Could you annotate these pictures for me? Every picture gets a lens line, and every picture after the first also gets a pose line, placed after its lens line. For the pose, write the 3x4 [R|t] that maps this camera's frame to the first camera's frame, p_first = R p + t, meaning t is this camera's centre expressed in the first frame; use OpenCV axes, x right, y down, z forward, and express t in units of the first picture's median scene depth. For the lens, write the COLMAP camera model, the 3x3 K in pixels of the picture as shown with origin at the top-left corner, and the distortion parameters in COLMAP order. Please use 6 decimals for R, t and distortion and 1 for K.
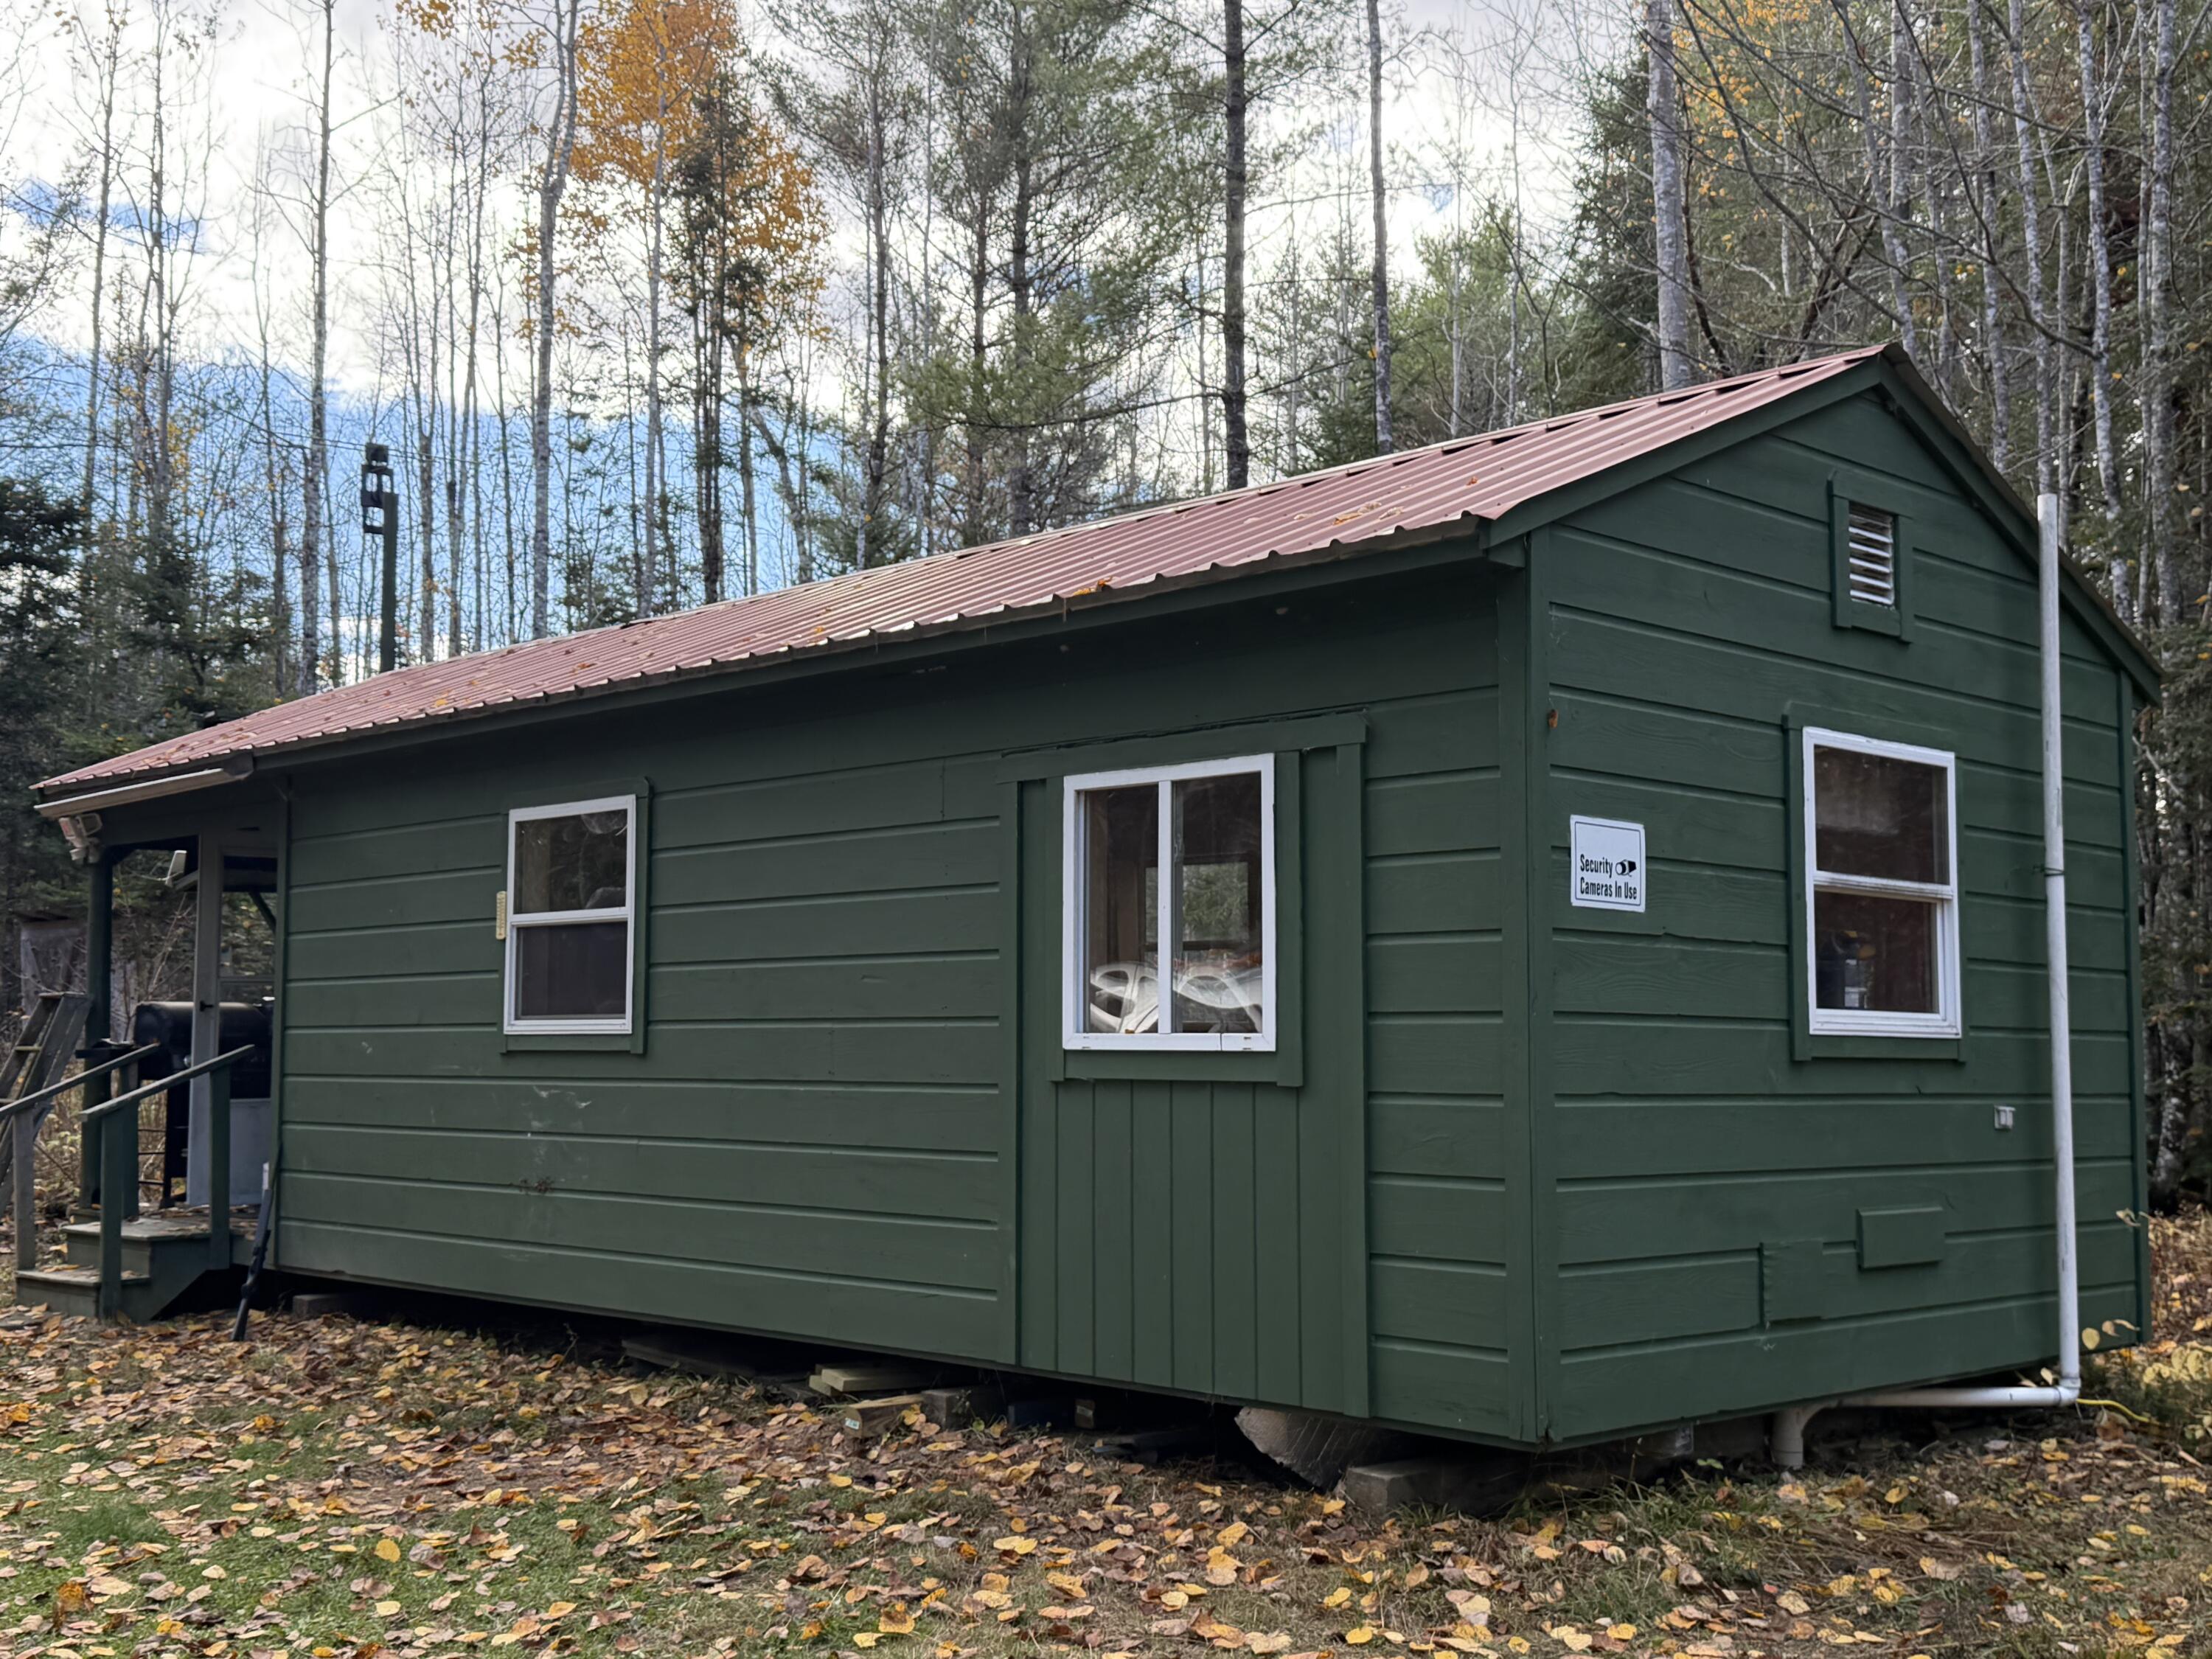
lens RADIAL K [[2342.4, 0, 1106.0], [0, 2342.4, 829.5], [0, 0, 1]] dist [0.157484, -0.262752]
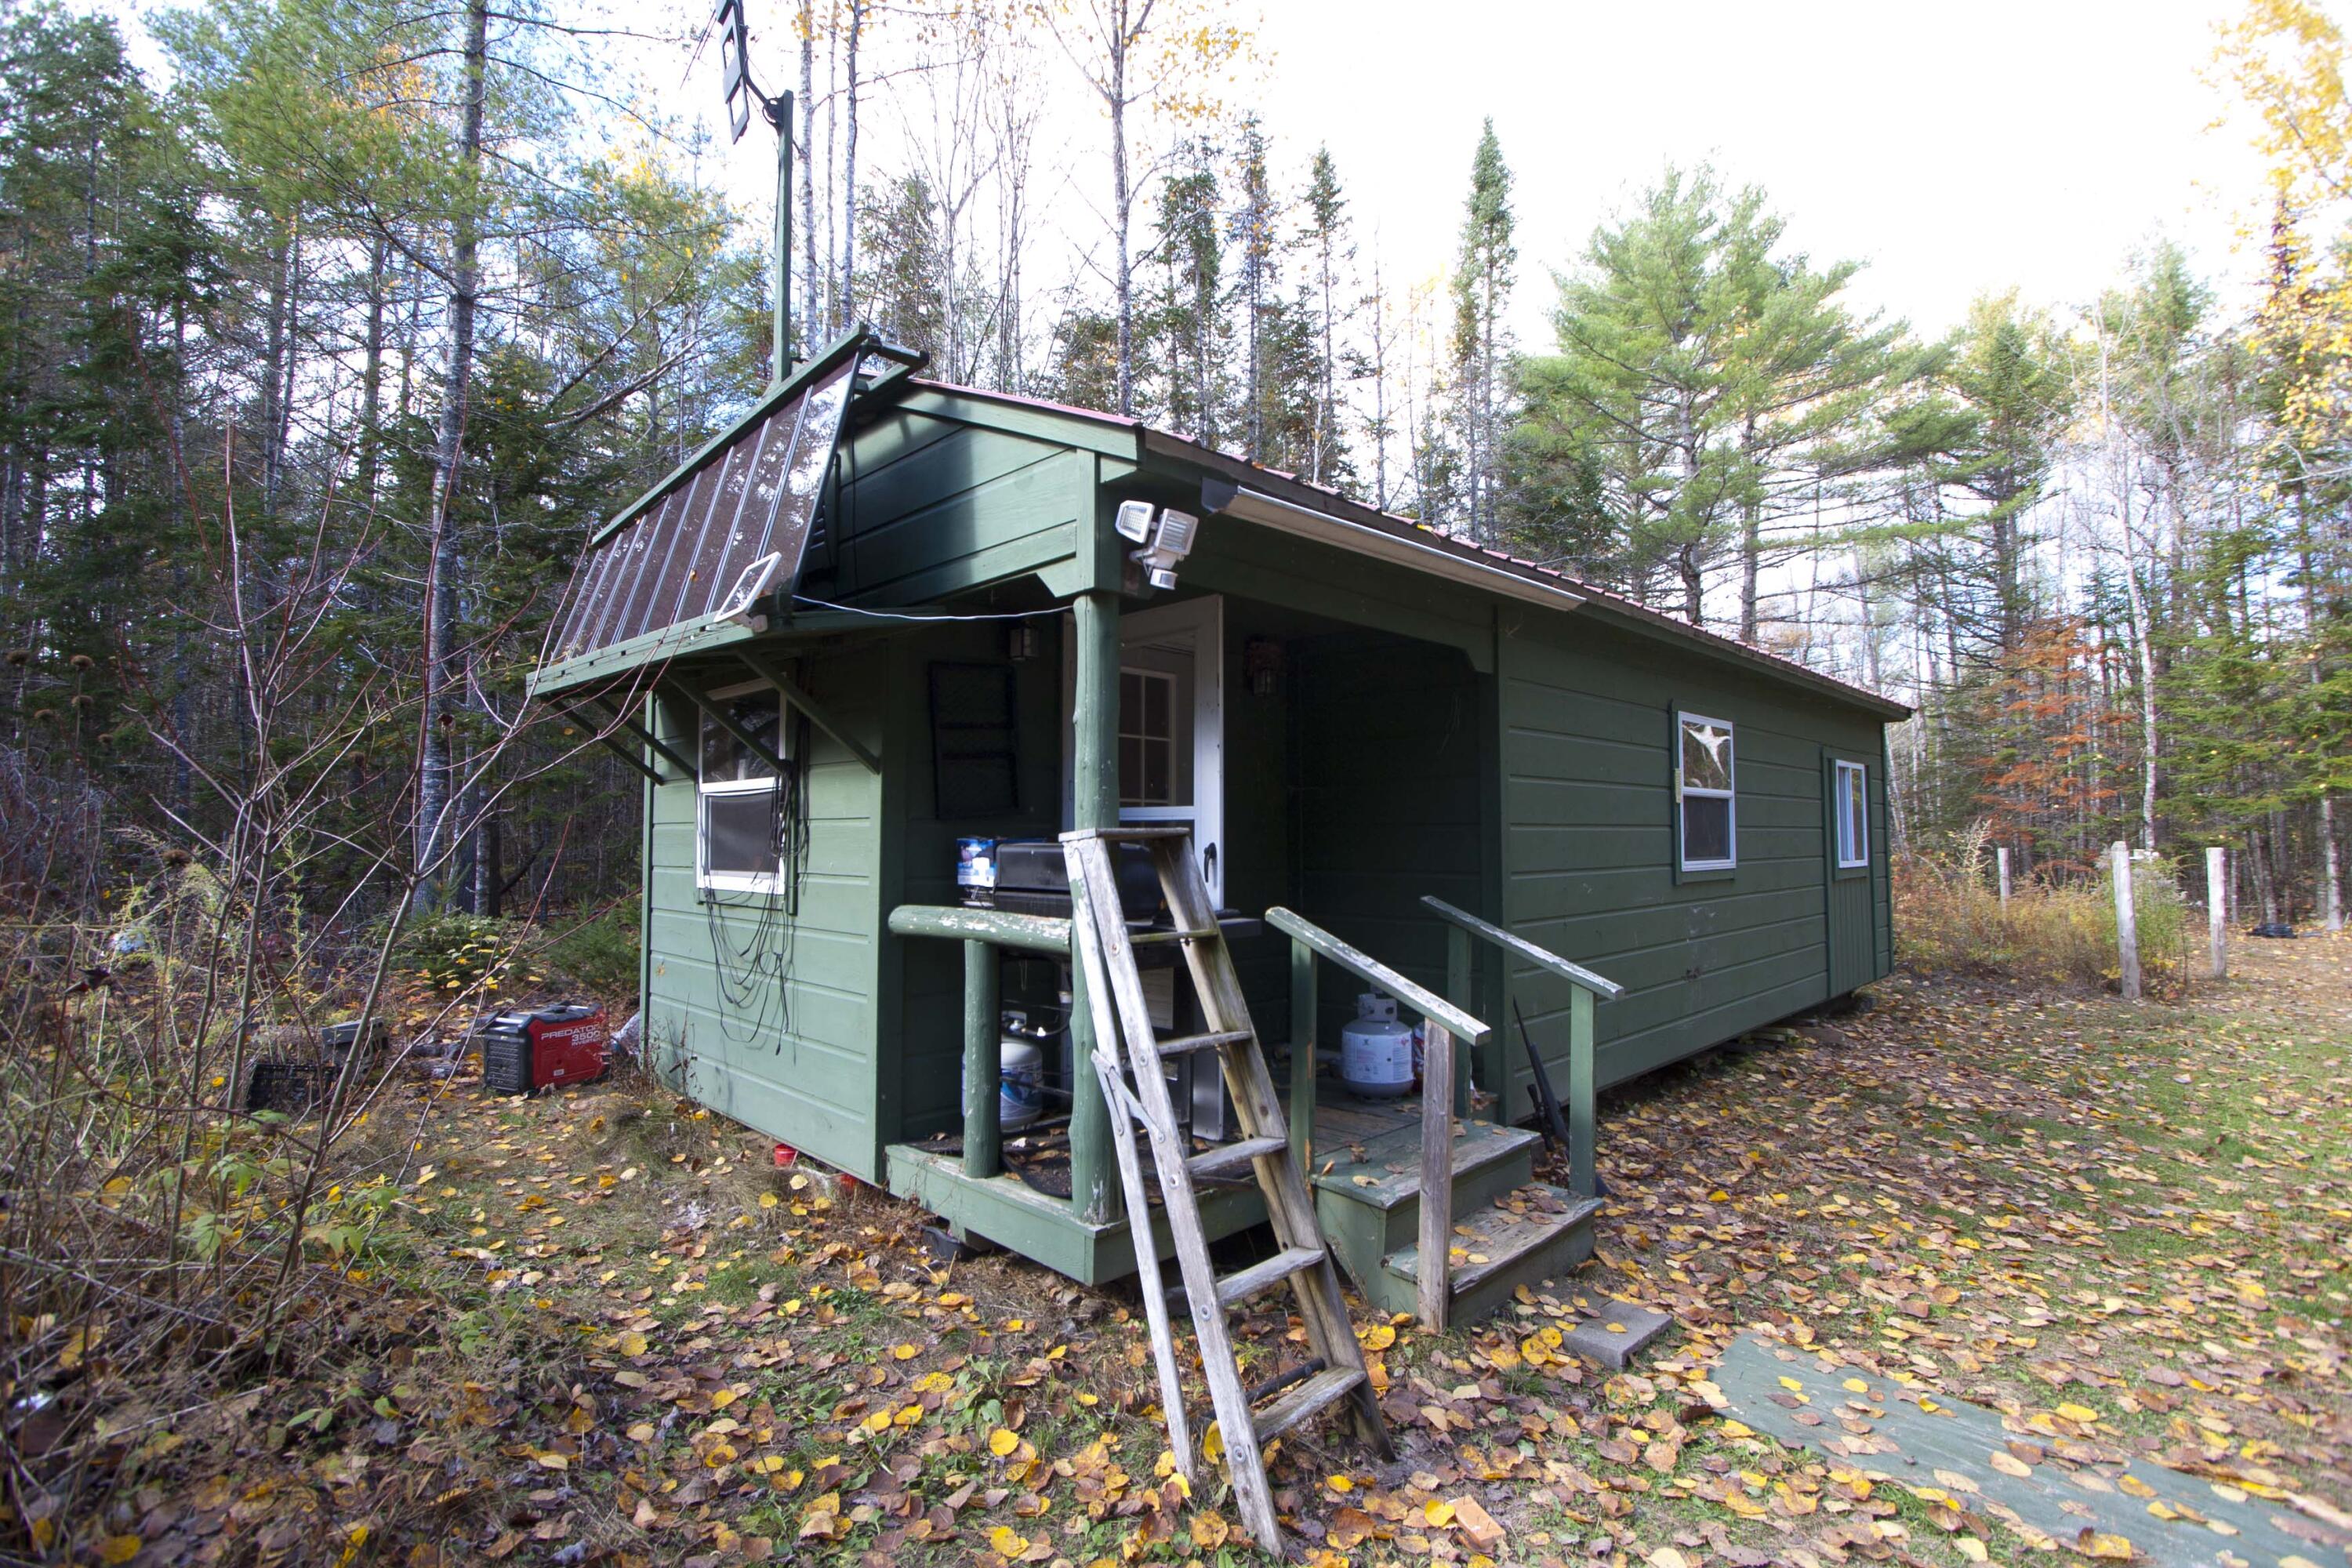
lens RADIAL K [[1076.6, 0, 1176.0], [0, 1076.6, 784.0], [0, 0, 1]] dist [-0.017769, 0.000126]
pose [[-0.012834, 0.040427, 0.999100, -1.001621], [-0.090701, 0.995016, -0.041426, 0.100379], [-0.995795, -0.091151, -0.009103, 1.484576]]
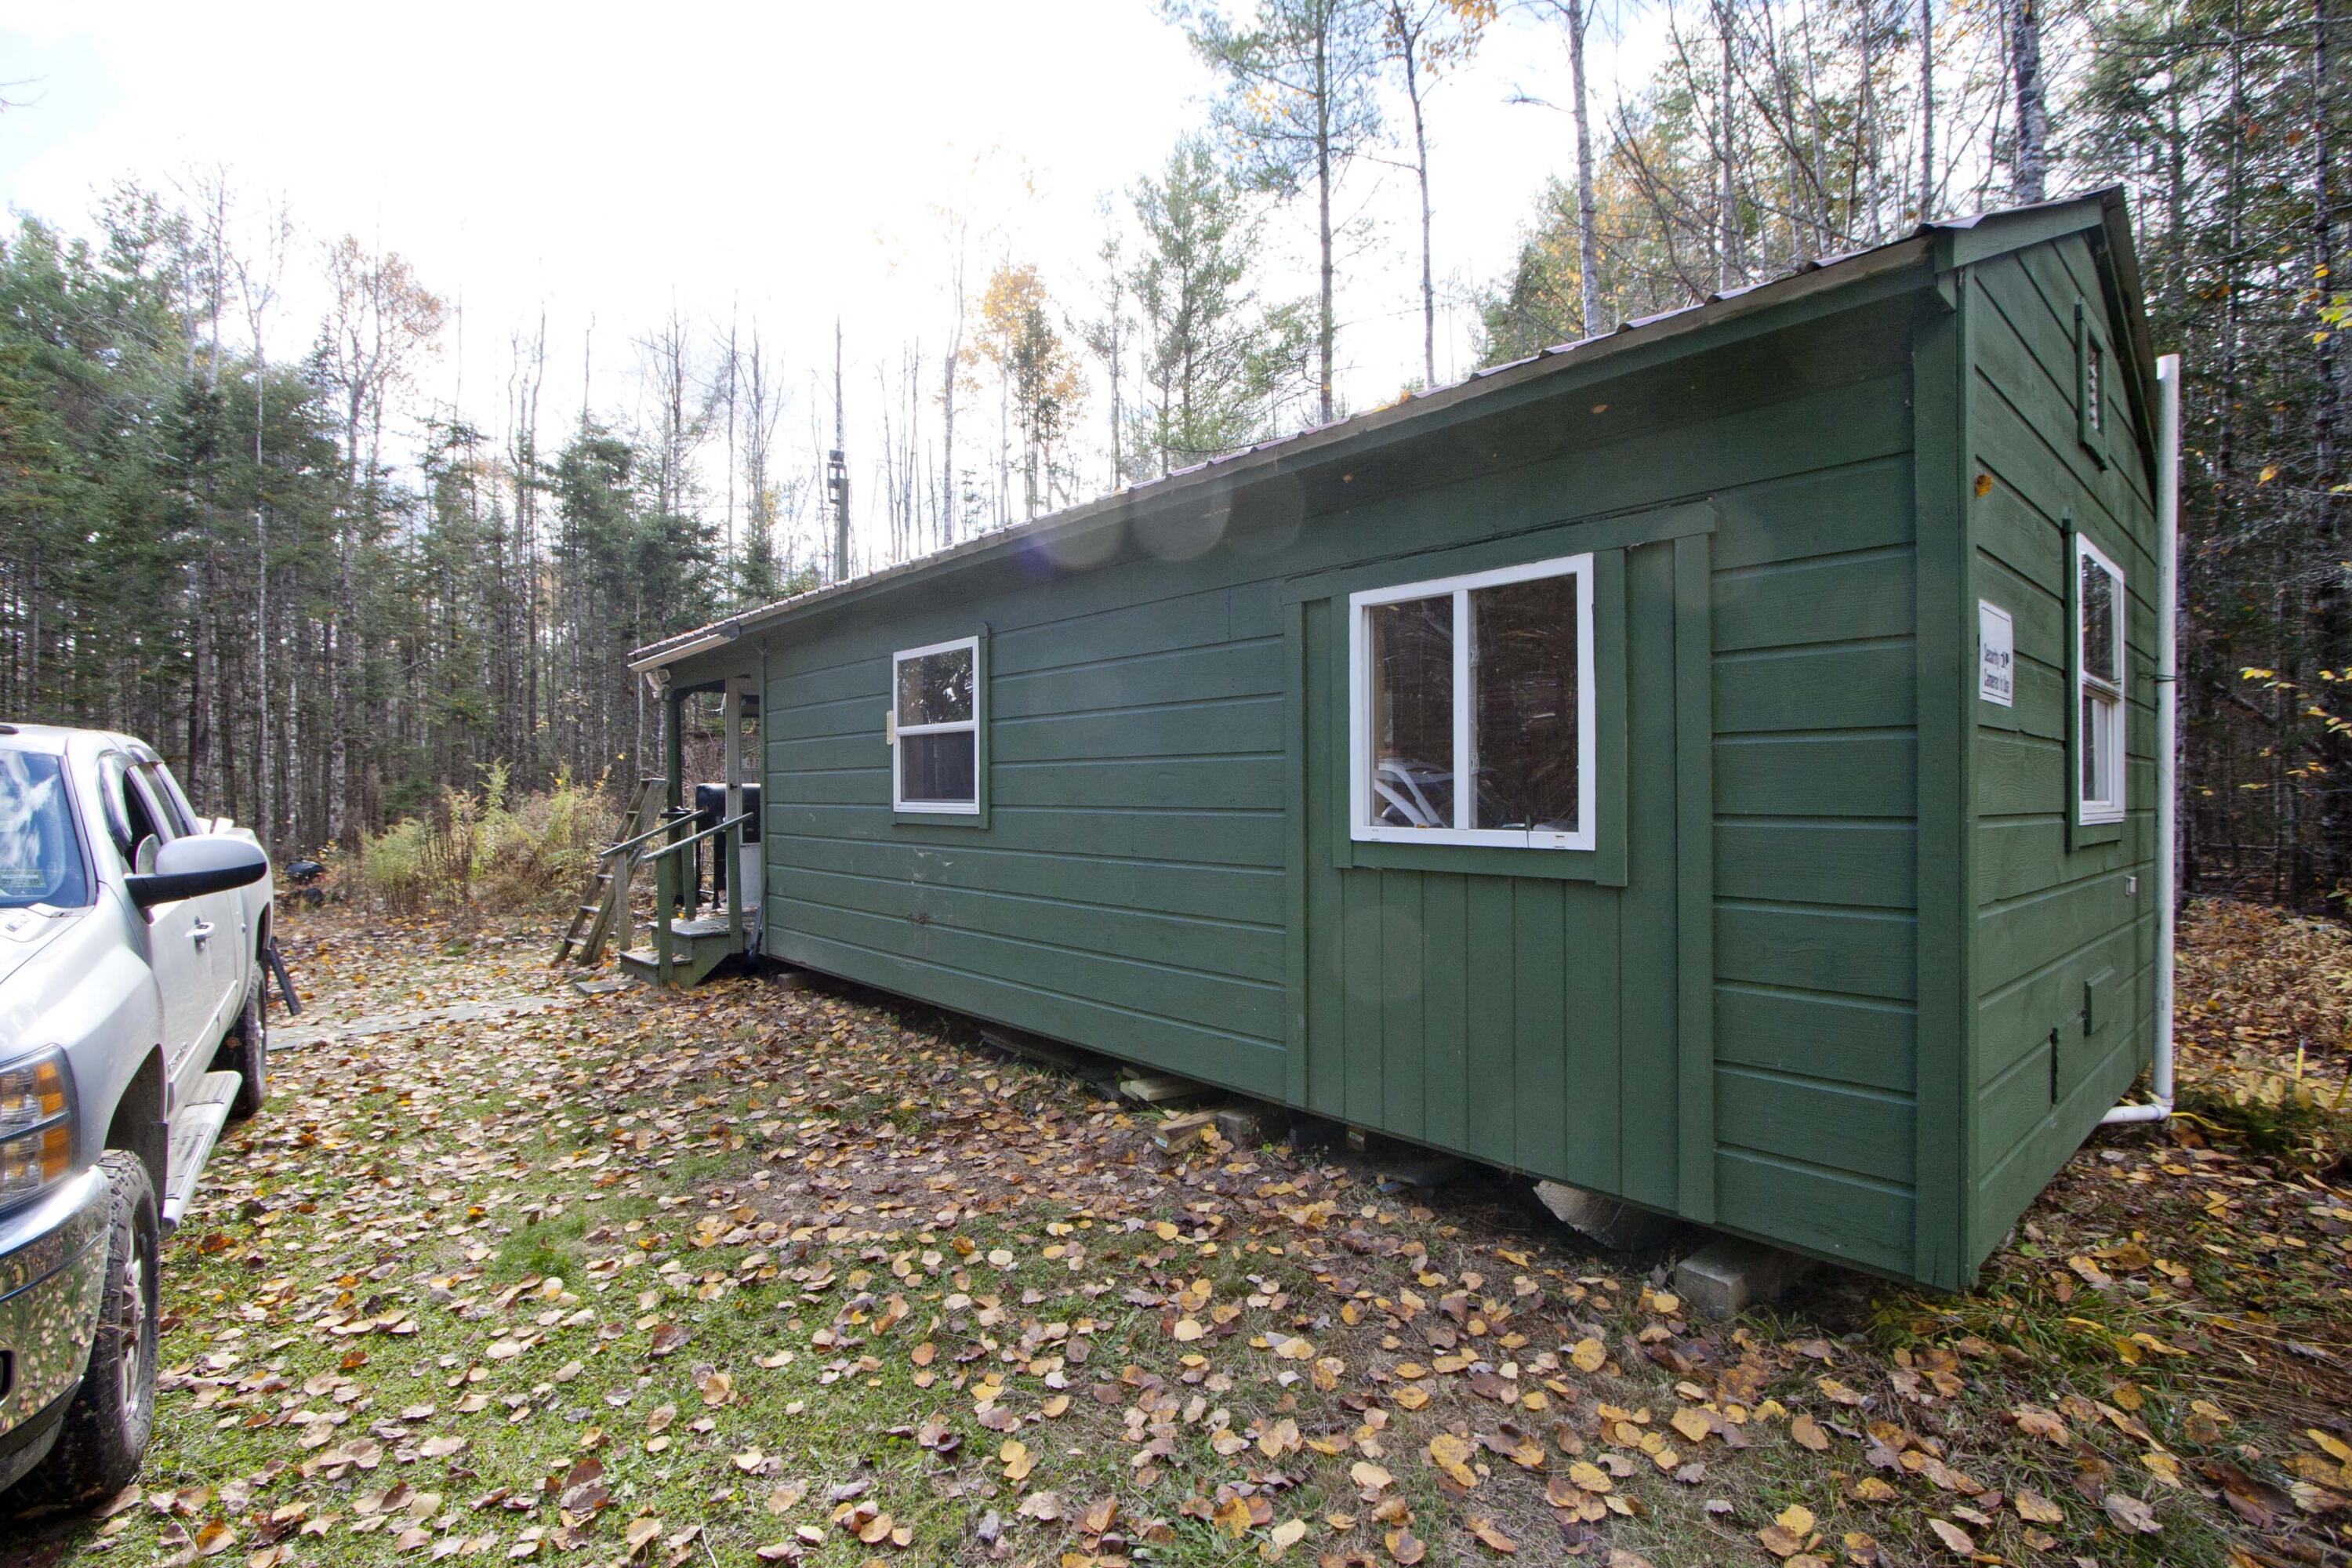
lens RADIAL K [[1076.6, 0, 1176.0], [0, 1076.6, 784.0], [0, 0, 1]] dist [-0.017769, 0.000126]
pose [[0.999248, -0.005395, -0.038391, -0.068733], [0.008604, 0.996434, 0.083933, 0.019840], [0.037801, -0.084200, 0.995732, 0.414362]]
